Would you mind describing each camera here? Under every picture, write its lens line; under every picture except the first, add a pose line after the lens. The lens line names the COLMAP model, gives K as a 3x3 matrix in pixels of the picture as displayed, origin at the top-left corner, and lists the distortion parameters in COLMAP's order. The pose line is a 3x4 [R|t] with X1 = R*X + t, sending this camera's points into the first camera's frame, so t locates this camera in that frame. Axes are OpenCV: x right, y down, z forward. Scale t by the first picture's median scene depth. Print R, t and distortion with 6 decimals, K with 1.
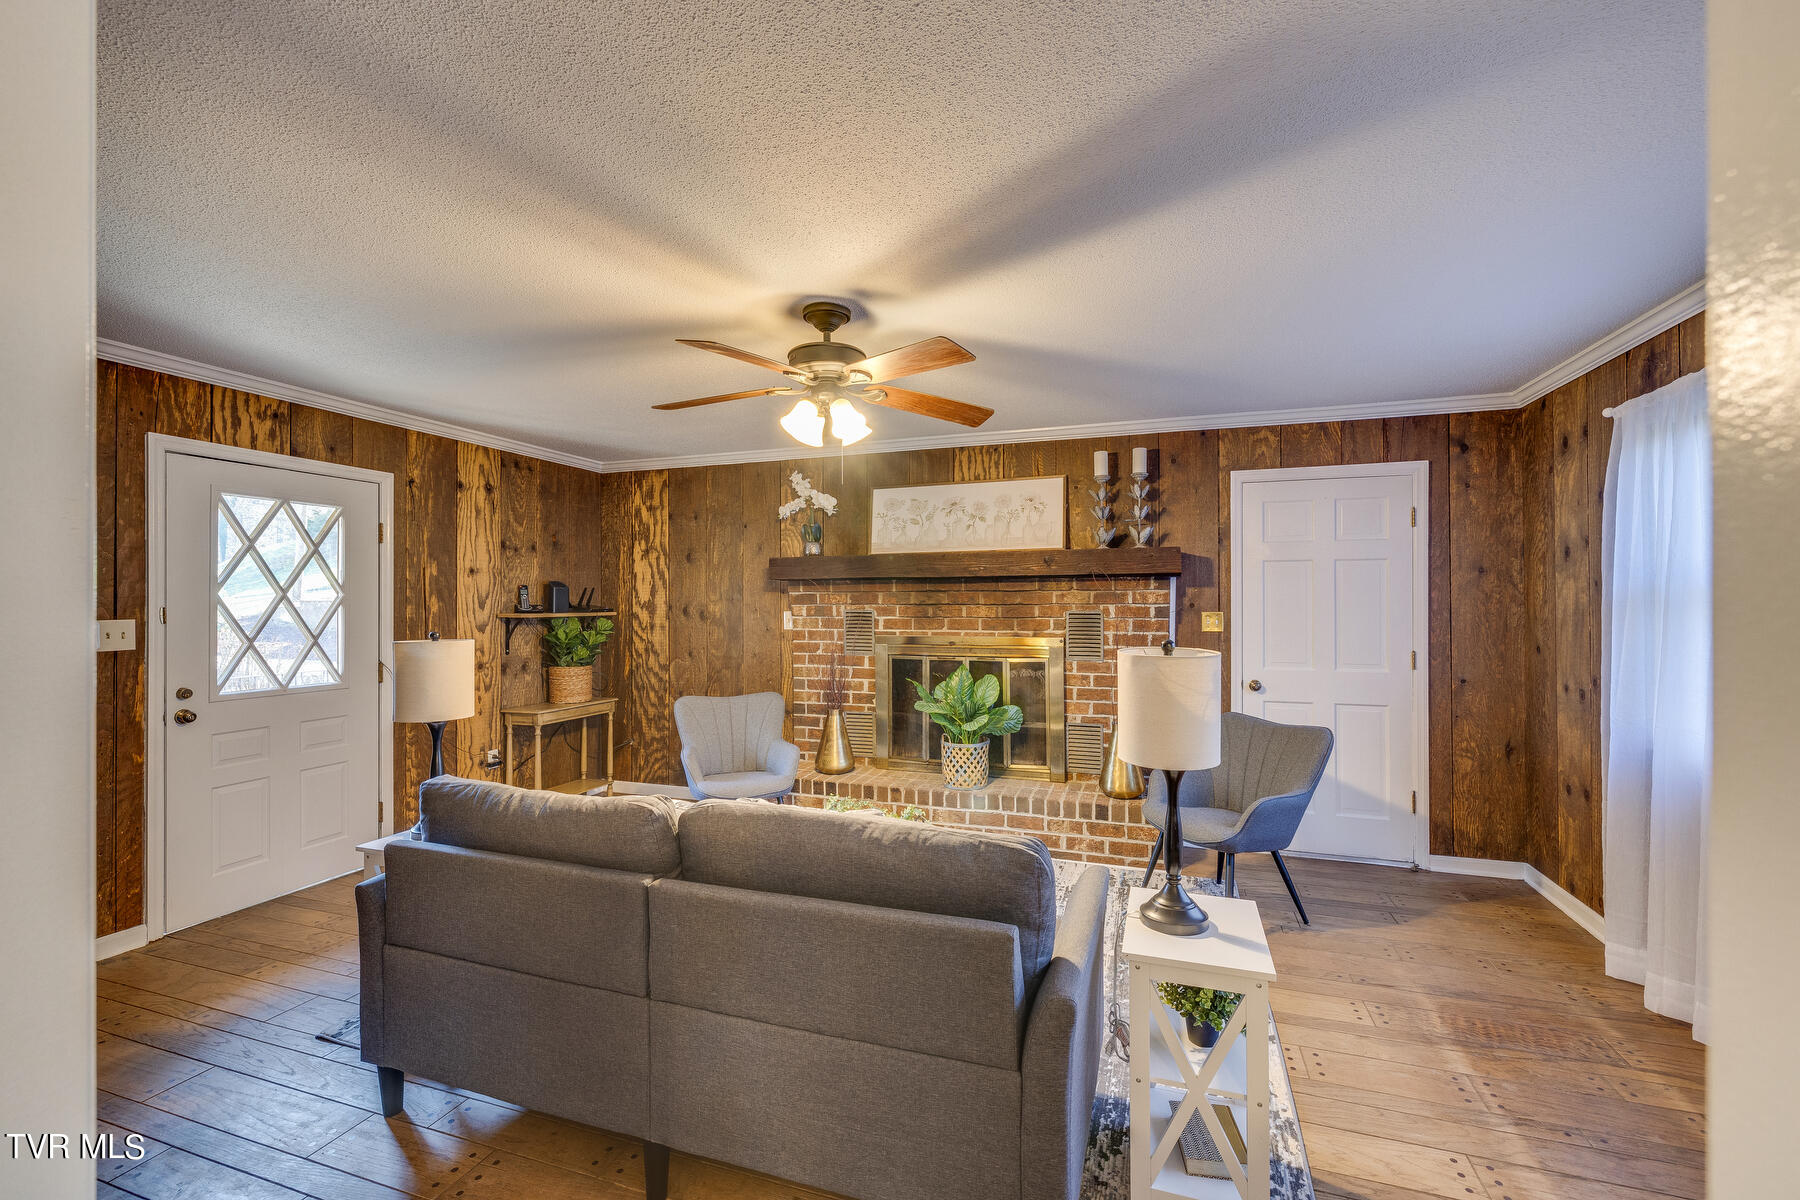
lens RADIAL K [[746.3, 0, 900.0], [0, 746.3, 600.0], [0, 0, 1]] dist [0.000518, 0.000053]
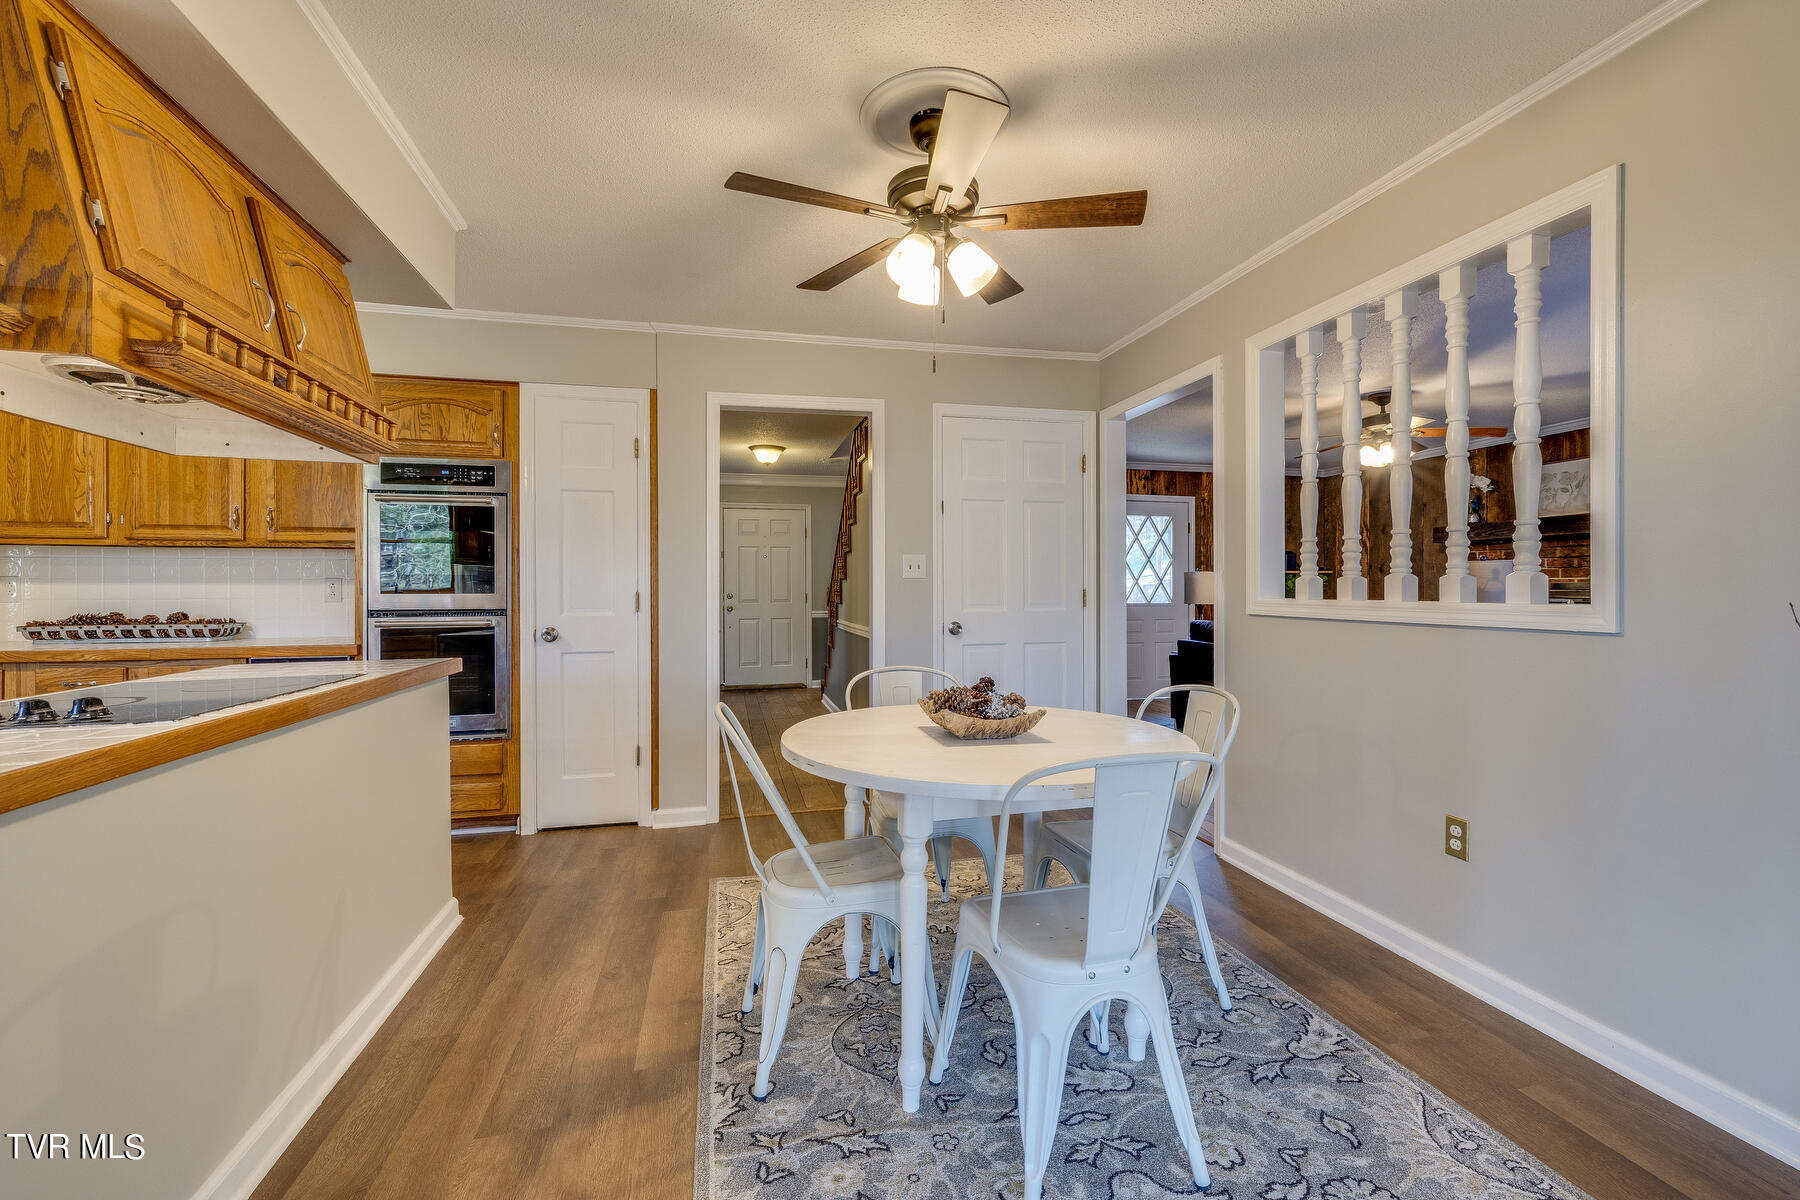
lens RADIAL K [[761.6, 0, 904.1], [0, 761.6, 582.8], [0, 0, 1]] dist [0.000762, 0.000063]
pose [[0.538731, -0.004174, -0.842467, 0.548126], [0.001140, 0.999990, -0.004225, 0.057689], [0.842477, 0.001316, 0.538731, -0.661770]]
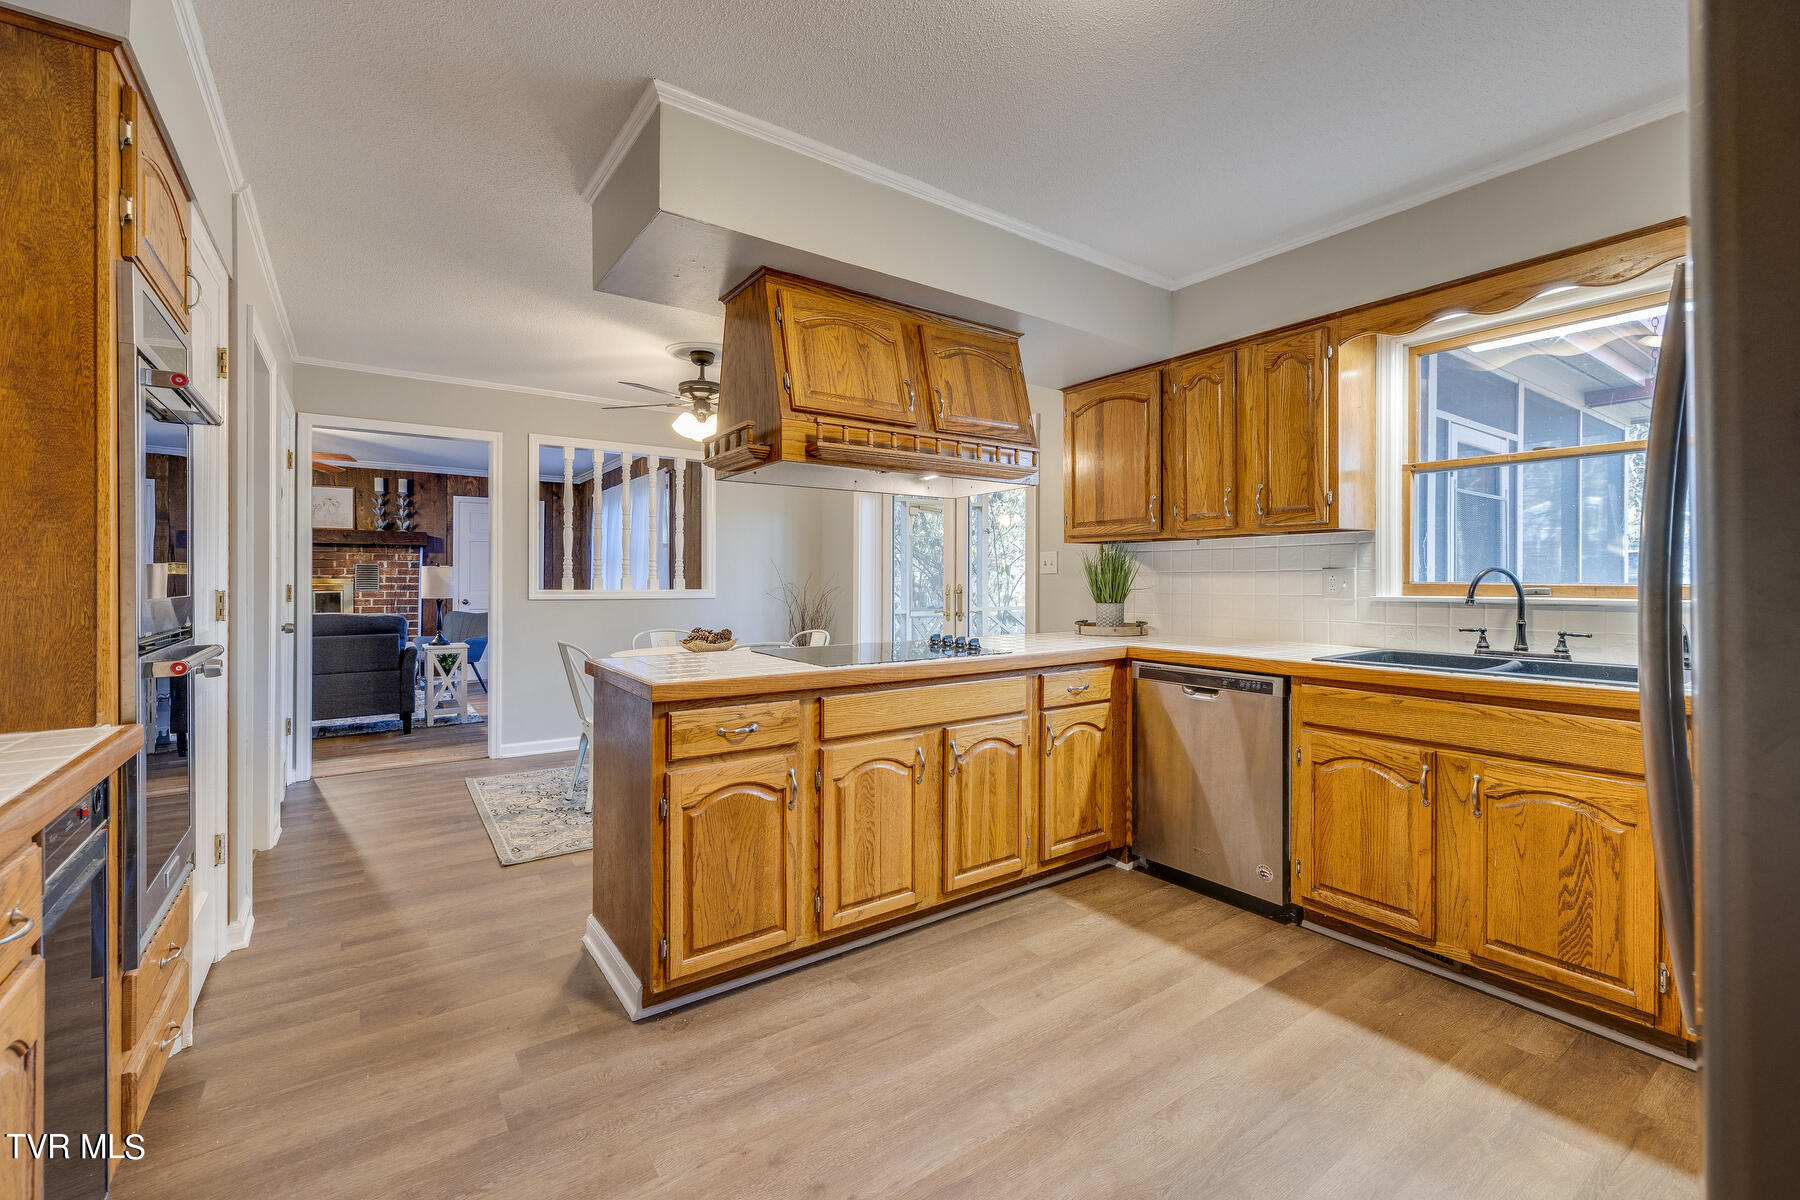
lens RADIAL K [[761.6, 0, 904.1], [0, 761.6, 582.8], [0, 0, 1]] dist [0.000762, 0.000063]
pose [[0.573008, 0.000760, 0.819550, -0.549414], [-0.005663, 0.999979, 0.003033, 0.049608], [-0.819530, -0.006379, 0.573000, -1.187984]]
